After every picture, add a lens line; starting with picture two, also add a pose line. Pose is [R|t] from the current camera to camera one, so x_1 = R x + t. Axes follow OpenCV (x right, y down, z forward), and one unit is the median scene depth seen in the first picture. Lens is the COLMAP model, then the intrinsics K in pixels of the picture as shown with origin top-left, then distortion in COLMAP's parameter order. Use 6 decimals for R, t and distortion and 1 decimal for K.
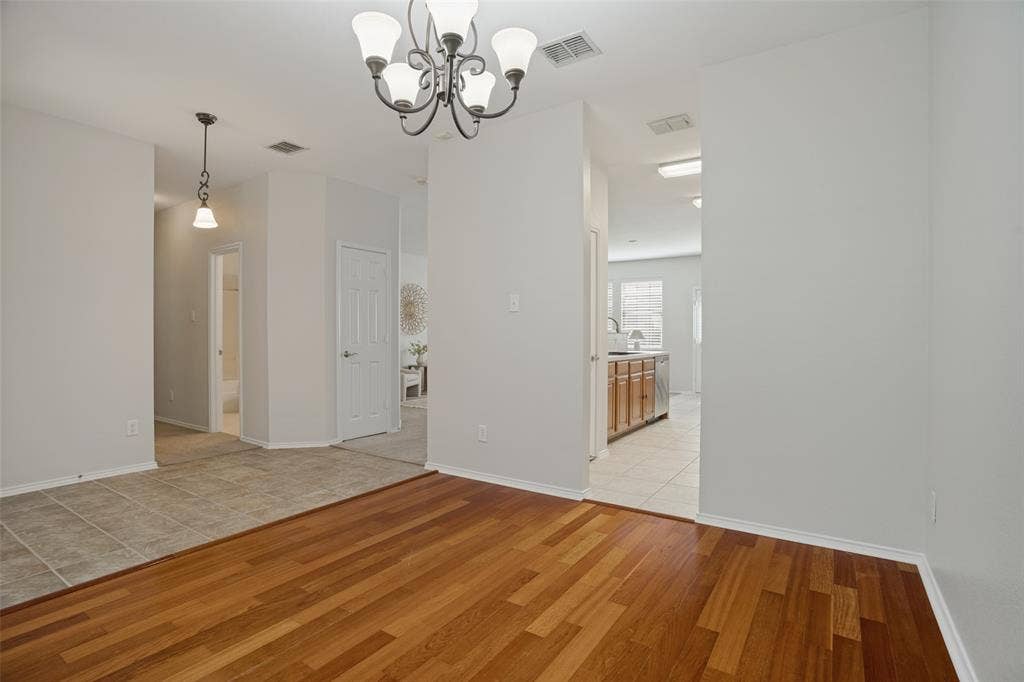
lens RADIAL K [[498.7, 0, 512.0], [0, 498.7, 341.0], [0, 0, 1]] dist [-0.073523, 0.029577]
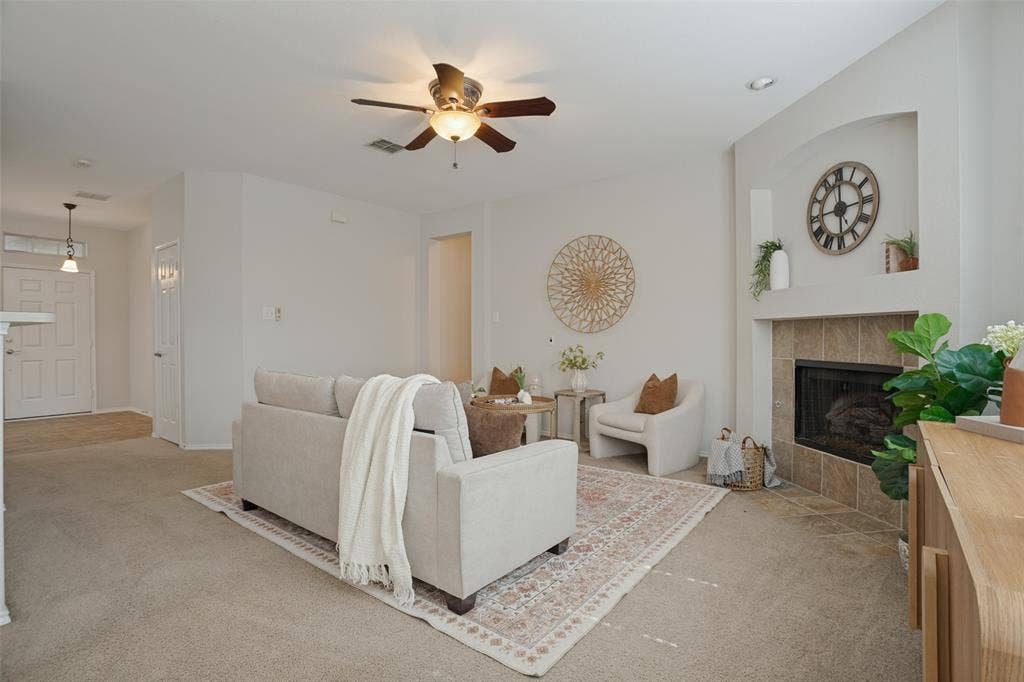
lens RADIAL K [[498.7, 0, 512.0], [0, 498.7, 341.0], [0, 0, 1]] dist [-0.073523, 0.029577]
pose [[-0.067929, 0.008334, -0.997655, 0.336838], [-0.004701, 0.999951, 0.008674, -0.007954], [0.997679, 0.005279, -0.067887, 0.973292]]
